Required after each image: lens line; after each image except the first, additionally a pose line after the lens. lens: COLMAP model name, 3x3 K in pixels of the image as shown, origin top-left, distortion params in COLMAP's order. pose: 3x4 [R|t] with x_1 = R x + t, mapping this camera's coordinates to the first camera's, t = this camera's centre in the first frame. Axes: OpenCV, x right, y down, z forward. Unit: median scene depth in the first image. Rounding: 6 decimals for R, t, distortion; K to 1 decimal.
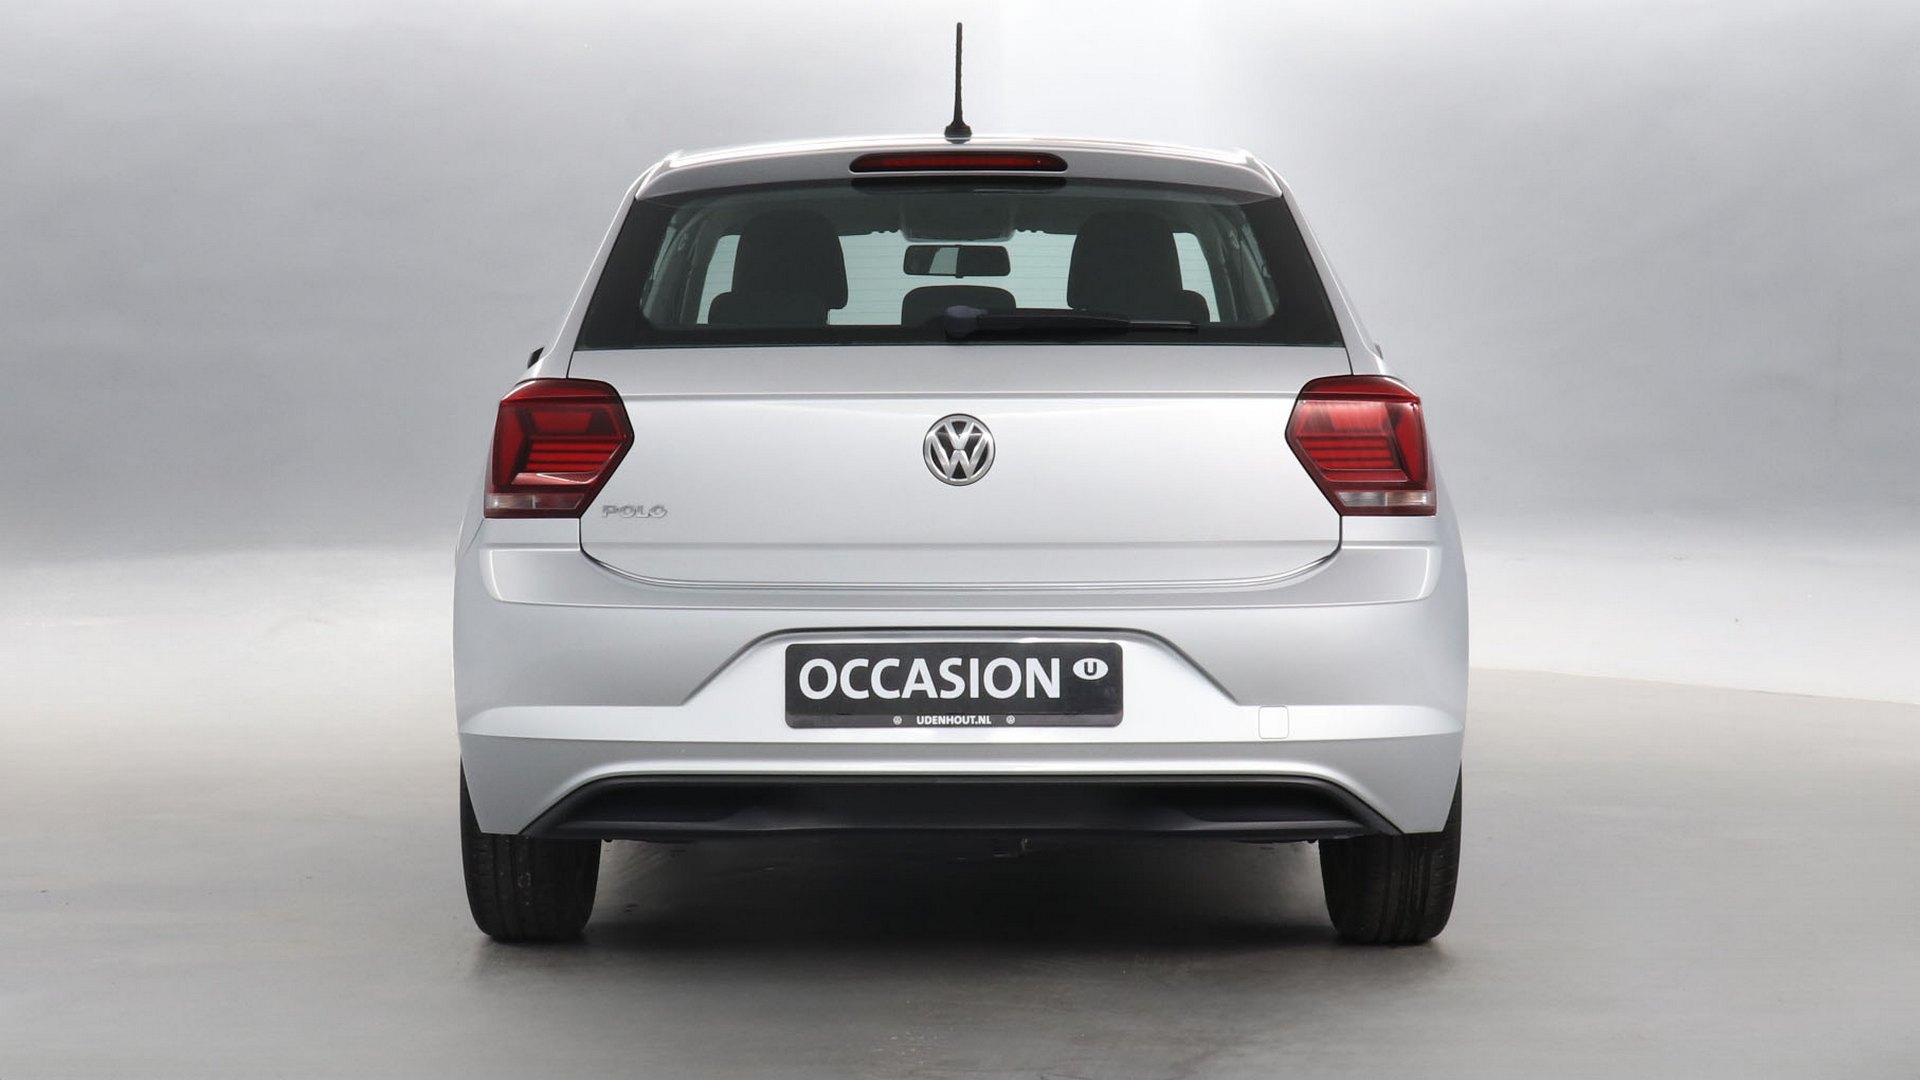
lens RADIAL K [[3291.2, 0, 948.2], [0, 3291.2, 528.2], [0, 0, 1]] dist [-0.021107, 0.000000]
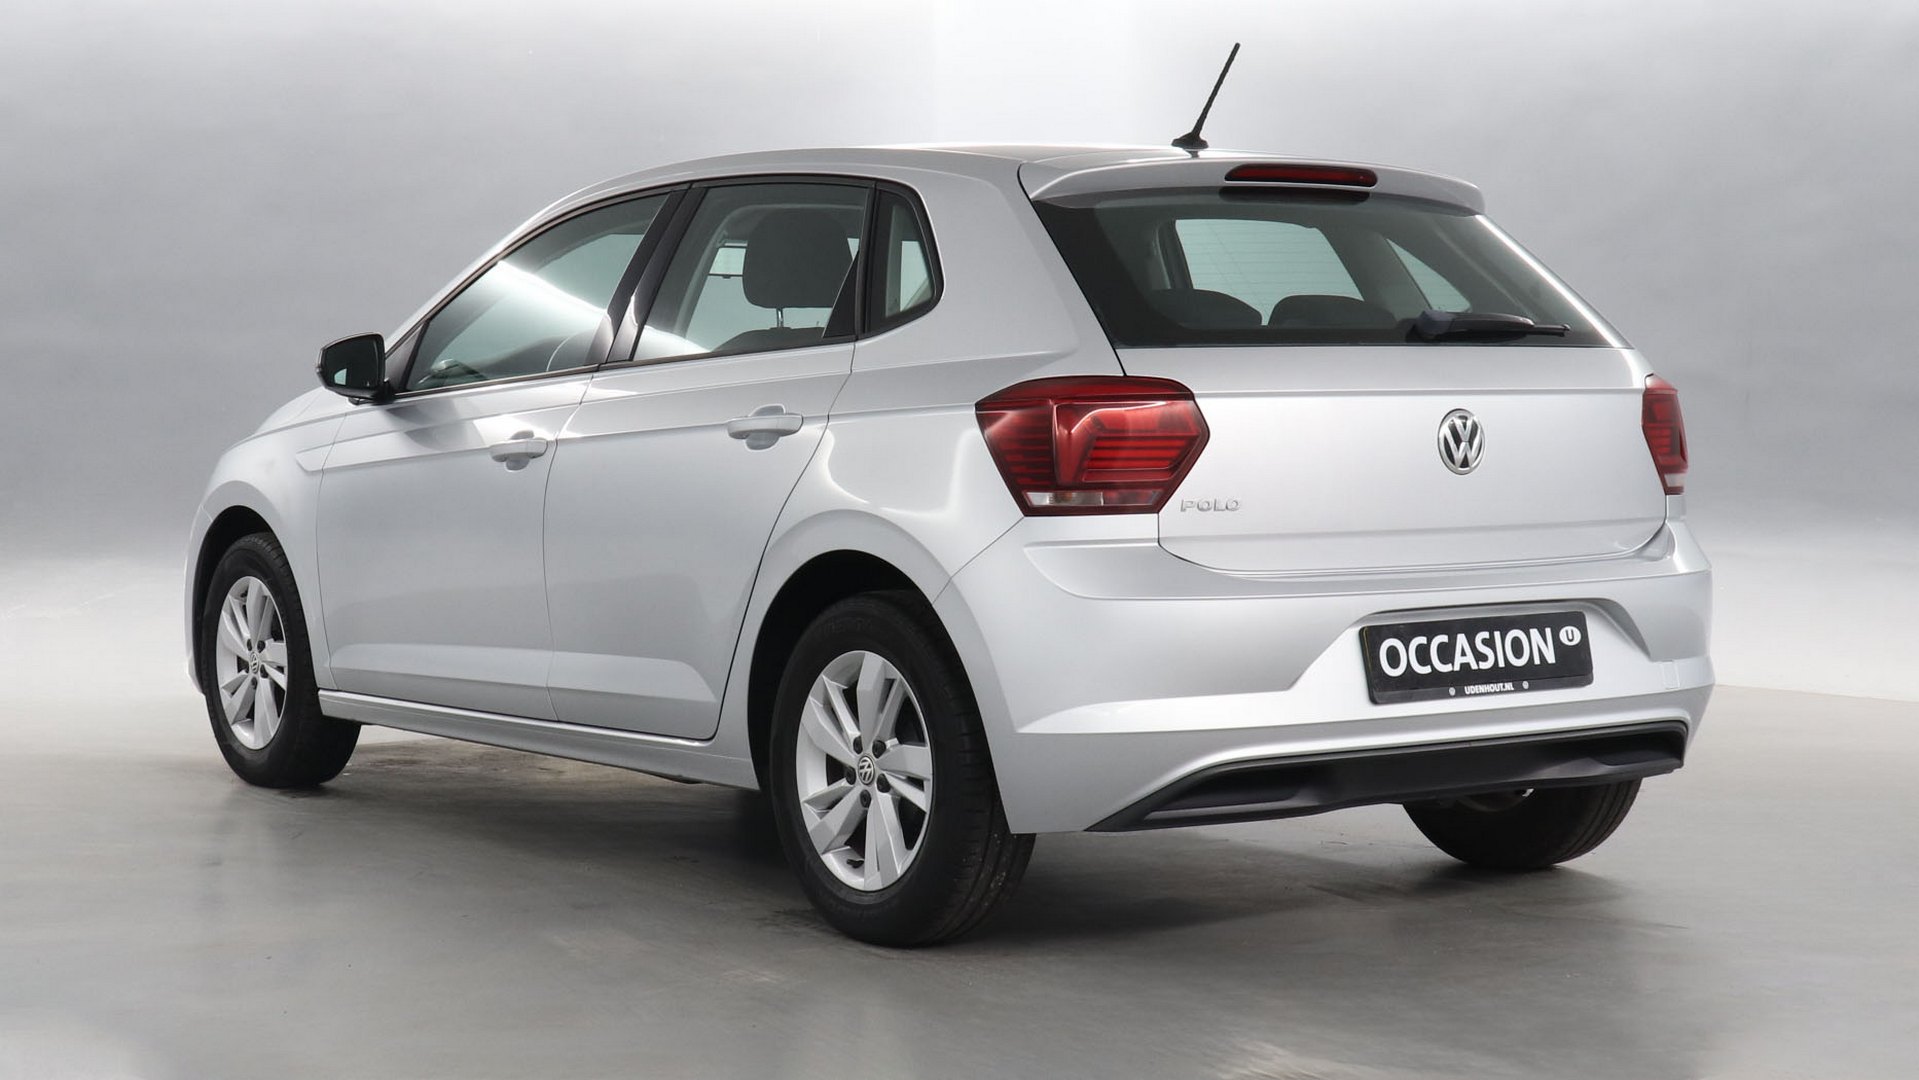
lens RADIAL K [[3289.5, 0, 955.5], [0, 3289.5, 533.1], [0, 0, 1]] dist [-0.021107, 0.000000]
pose [[0.803668, -0.028426, 0.594398, -0.782731], [0.033282, 0.999442, 0.002796, -0.002029], [-0.594146, 0.017536, 0.804166, 0.227467]]
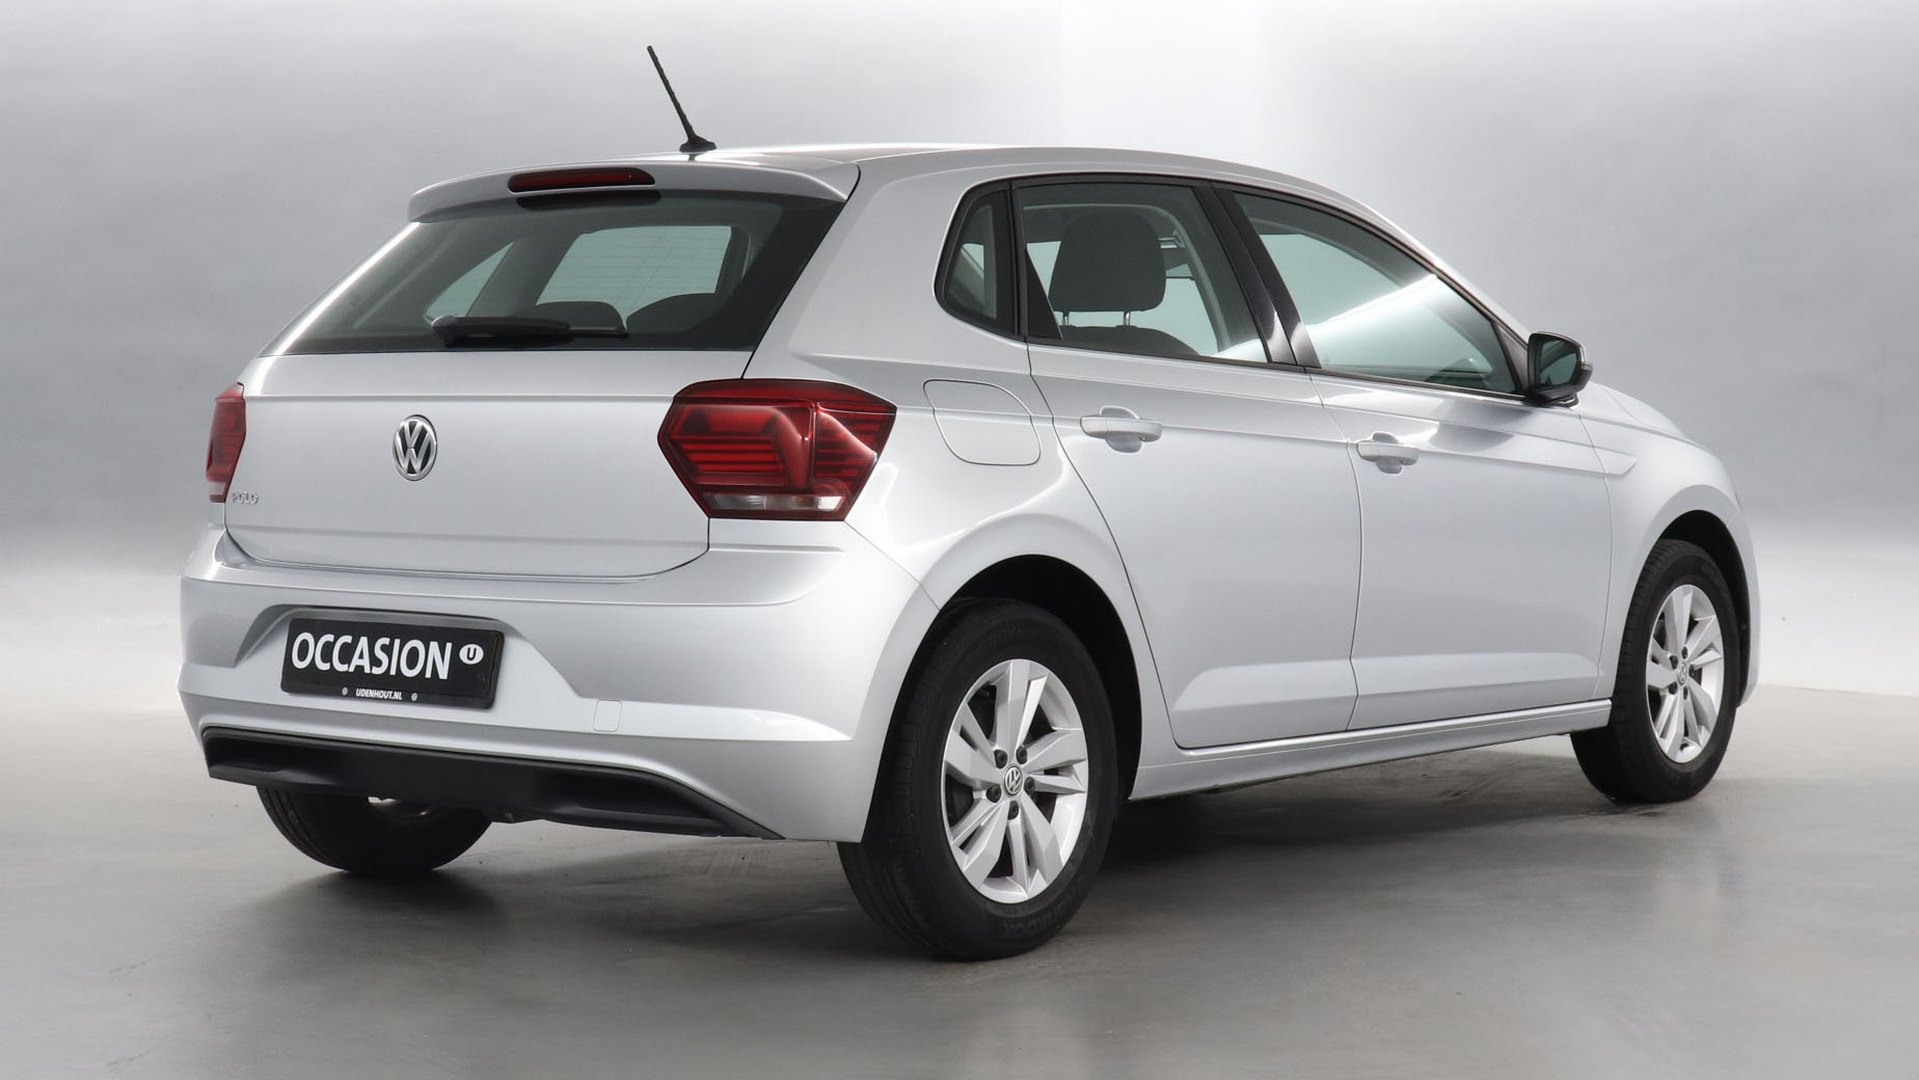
lens RADIAL K [[3289.5, 0, 957.3], [0, 3289.5, 546.3], [0, 0, 1]] dist [-0.021107, 0.000000]
pose [[0.780809, 0.030675, -0.624017, 0.825194], [-0.033678, 0.999408, 0.006988, -0.004721], [0.623862, 0.015559, 0.781380, 0.267103]]
